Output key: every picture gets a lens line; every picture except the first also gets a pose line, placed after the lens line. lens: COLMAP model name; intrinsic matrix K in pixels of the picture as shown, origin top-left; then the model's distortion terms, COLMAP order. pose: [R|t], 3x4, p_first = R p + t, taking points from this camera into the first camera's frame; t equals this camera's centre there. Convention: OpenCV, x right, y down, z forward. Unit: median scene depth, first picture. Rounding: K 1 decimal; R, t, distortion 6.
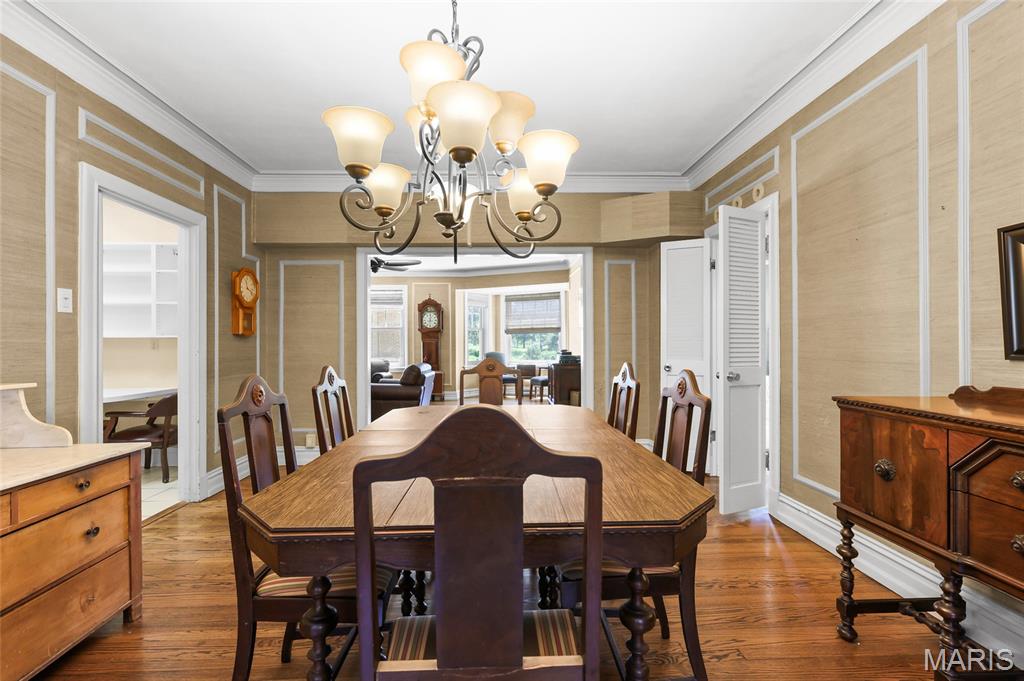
lens RADIAL K [[448.7, 0, 509.8], [0, 448.7, 340.3], [0, 0, 1]] dist [-0.000824, 0.000481]
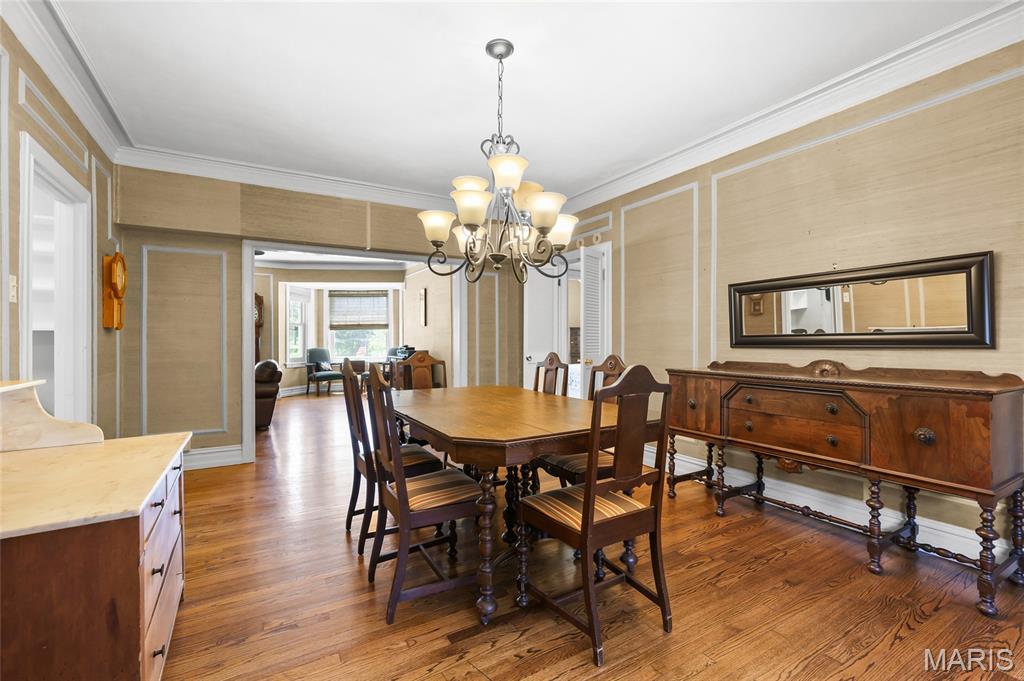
lens RADIAL K [[448.7, 0, 513.5], [0, 448.7, 339.4], [0, 0, 1]] dist [-0.000824, 0.000481]
pose [[0.879208, 0.003094, 0.476428, -0.427942], [-0.006063, 0.999971, 0.004694, 0.000613], [-0.476399, -0.007016, 0.879201, -0.193282]]
